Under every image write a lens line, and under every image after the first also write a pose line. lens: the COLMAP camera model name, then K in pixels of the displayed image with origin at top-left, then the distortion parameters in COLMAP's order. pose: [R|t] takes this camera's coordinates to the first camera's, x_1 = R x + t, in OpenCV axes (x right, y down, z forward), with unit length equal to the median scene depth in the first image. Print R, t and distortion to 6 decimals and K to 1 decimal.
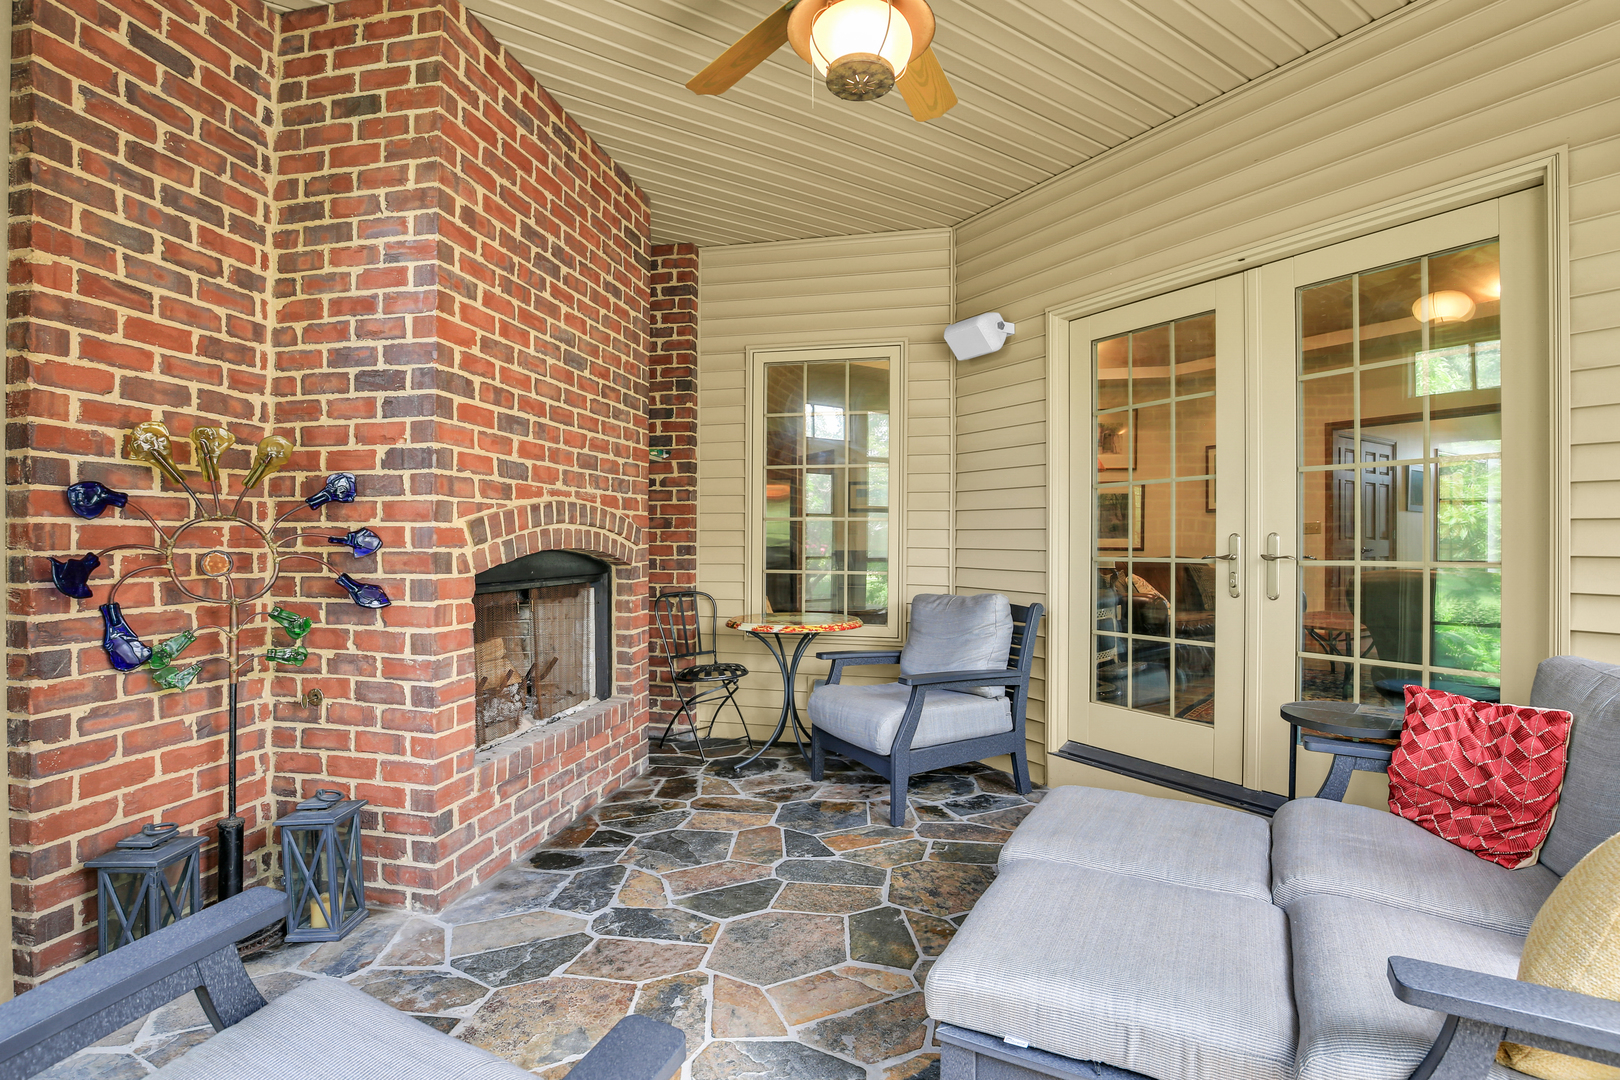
lens RADIAL K [[757.8, 0, 810.8], [0, 757.8, 534.4], [0, 0, 1]] dist [-0.030215, 0.002833]
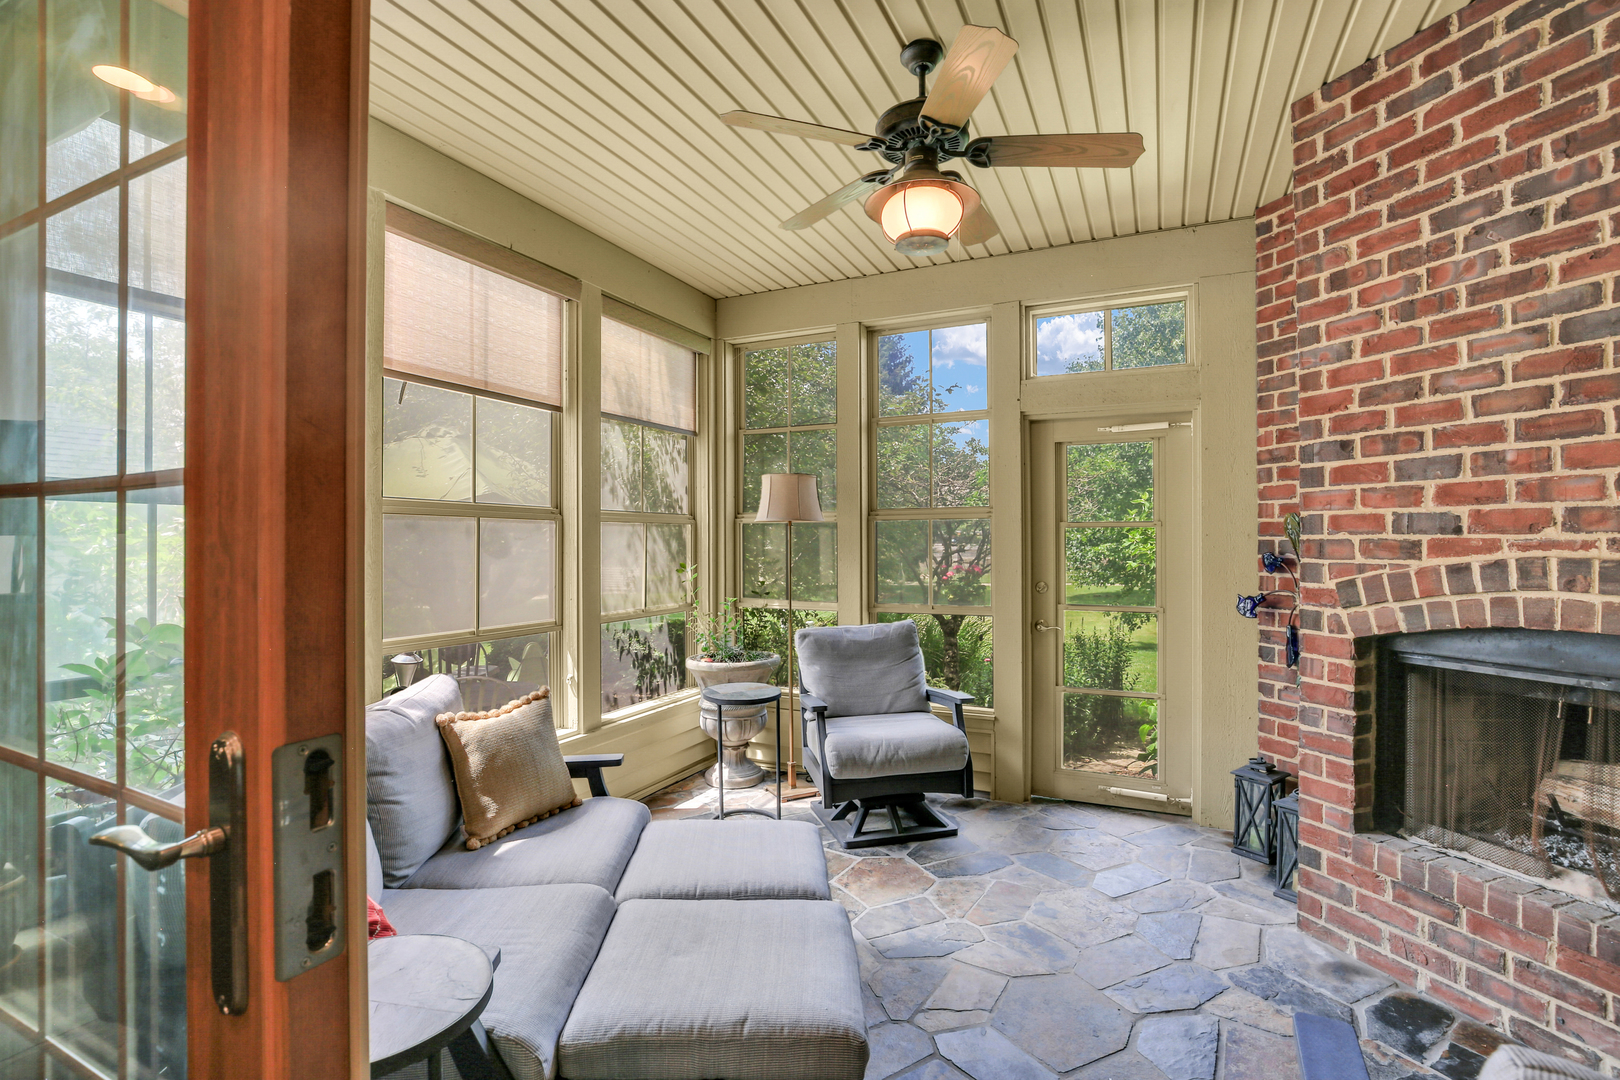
lens RADIAL K [[757.8, 0, 811.6], [0, 757.8, 549.0], [0, 0, 1]] dist [-0.030215, 0.002833]
pose [[-0.839179, 0.000743, -0.543855, 0.632805], [-0.000904, 0.999996, 0.002761, -0.059554], [0.543854, 0.002808, -0.839175, 1.345807]]
